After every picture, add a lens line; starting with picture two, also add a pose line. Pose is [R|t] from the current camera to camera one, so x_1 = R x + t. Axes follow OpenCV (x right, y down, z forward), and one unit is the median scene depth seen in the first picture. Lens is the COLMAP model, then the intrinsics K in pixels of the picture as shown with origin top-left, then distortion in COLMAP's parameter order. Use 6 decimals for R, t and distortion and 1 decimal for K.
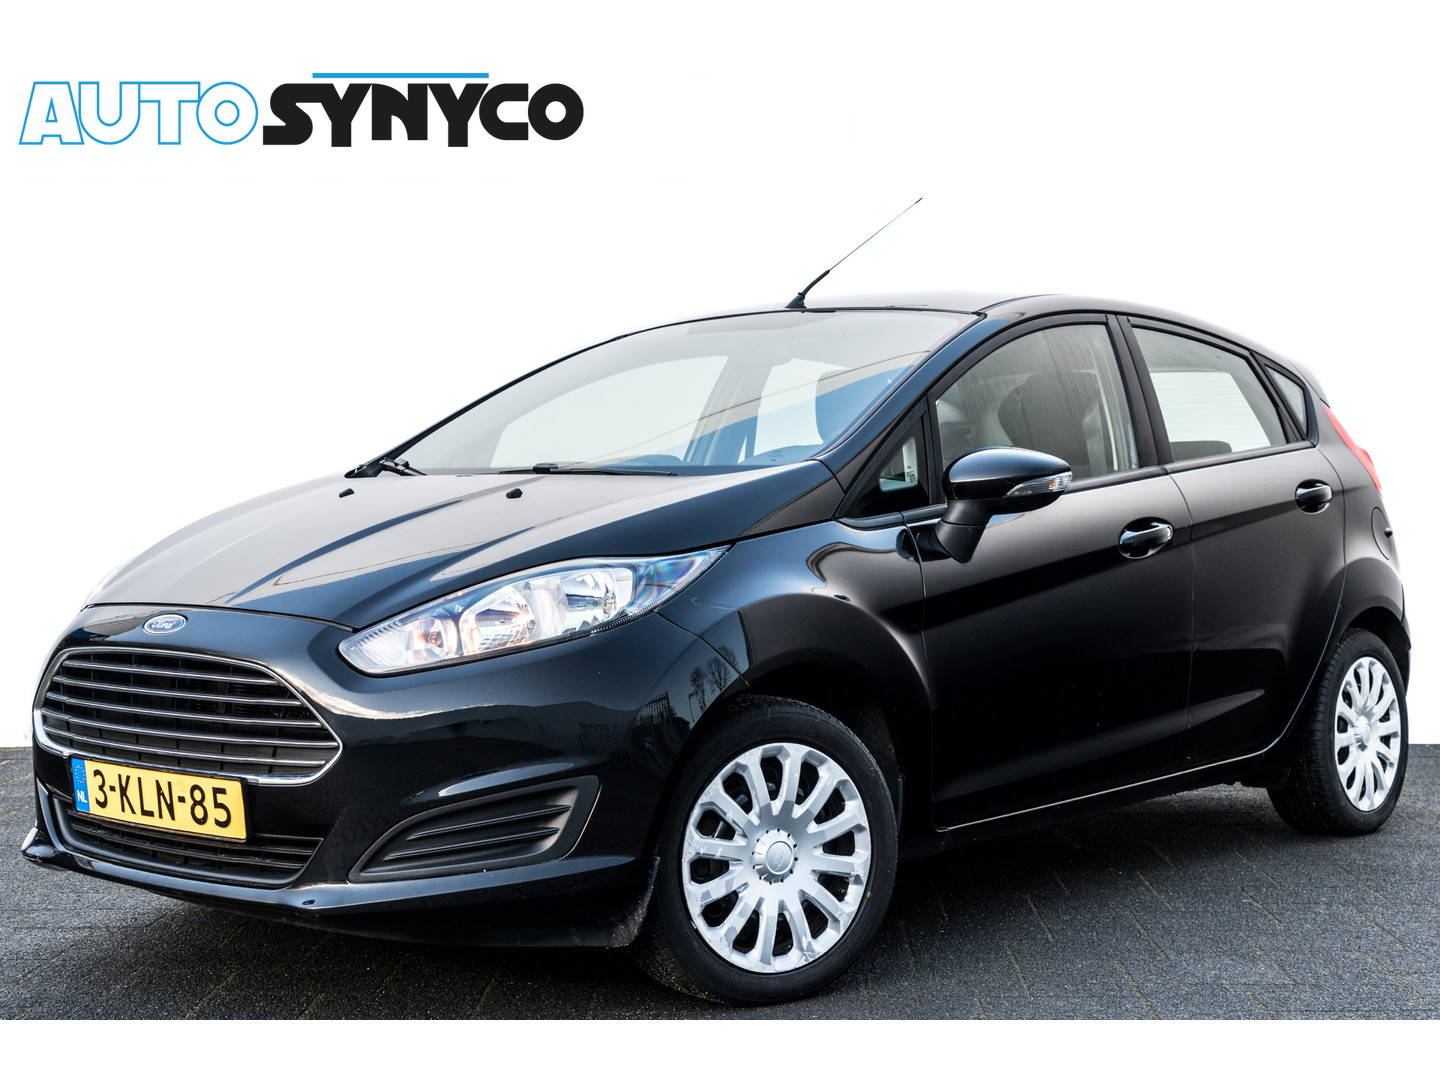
lens RADIAL K [[2090.4, 0, 720.0], [0, 2090.4, 540.0], [0, 0, 1]] dist [0.019372, 0.085222]
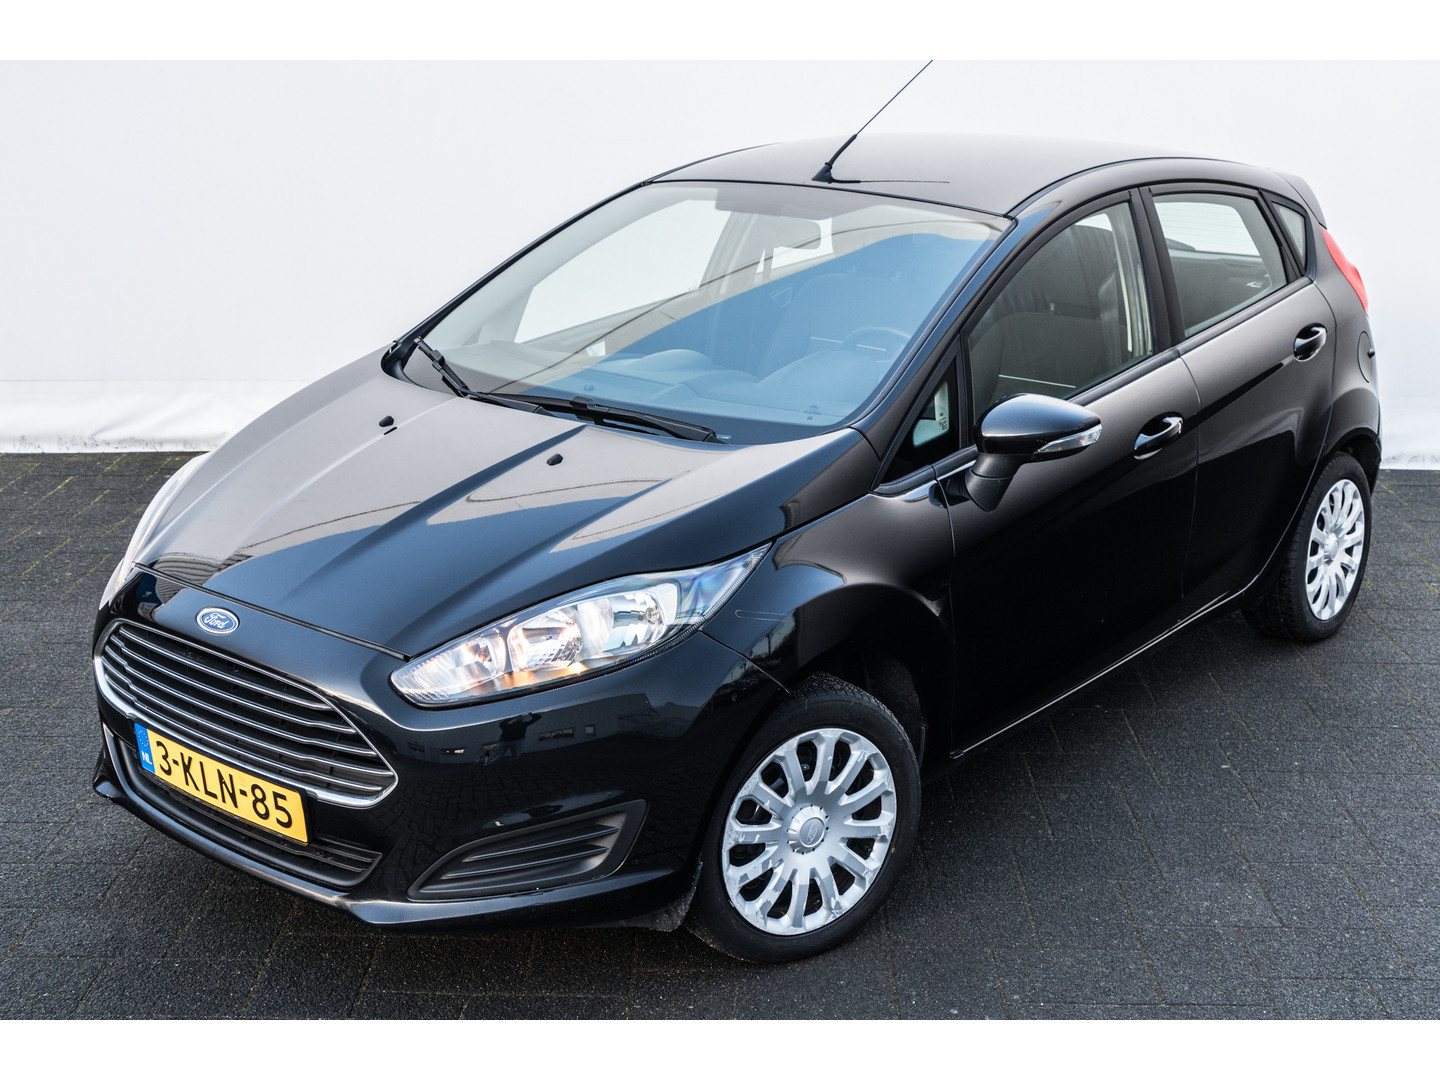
lens RADIAL K [[1825.6, 0, 720.0], [0, 1825.6, 540.0], [0, 0, 1]] dist [0.026080, -0.021260]
pose [[0.999844, 0.010442, 0.014266, -0.032363], [-0.013690, 0.967884, 0.251022, -0.219351], [-0.011187, -0.251178, 0.967876, 0.140401]]
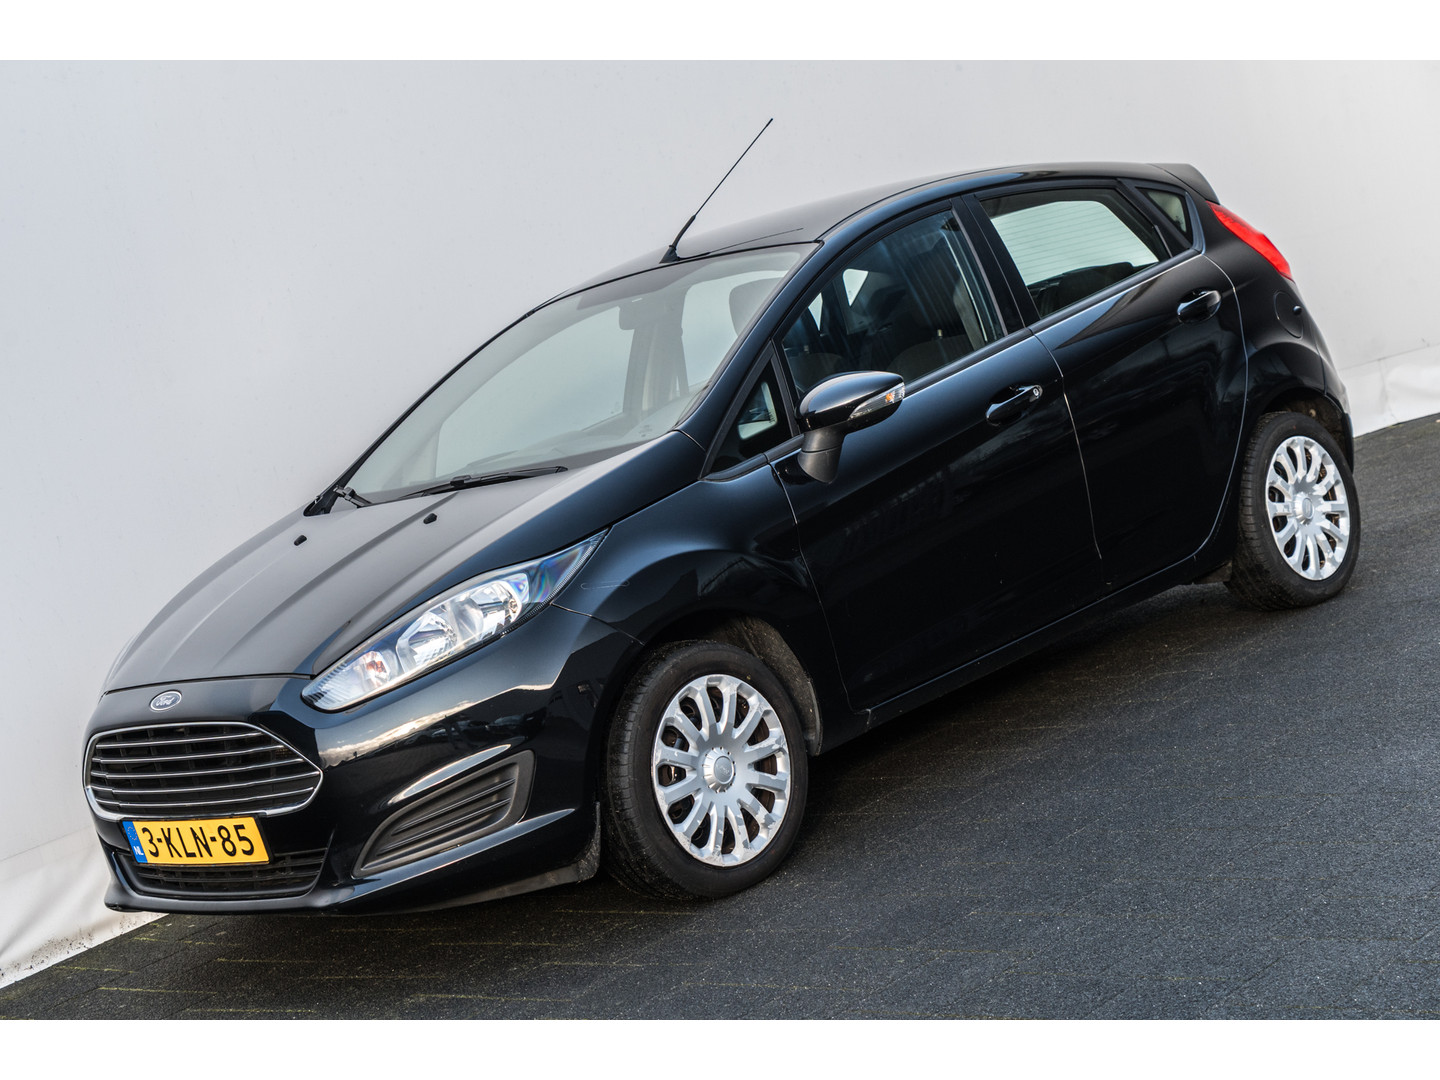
lens RADIAL K [[2399.5, 0, 720.0], [0, 2399.5, 540.0], [0, 0, 1]] dist [0.033189, 0.050266]
pose [[0.971224, -0.225677, -0.076120, 0.166335], [0.231309, 0.969931, 0.075693, -0.078546], [0.056749, -0.091122, 0.994221, -0.339484]]
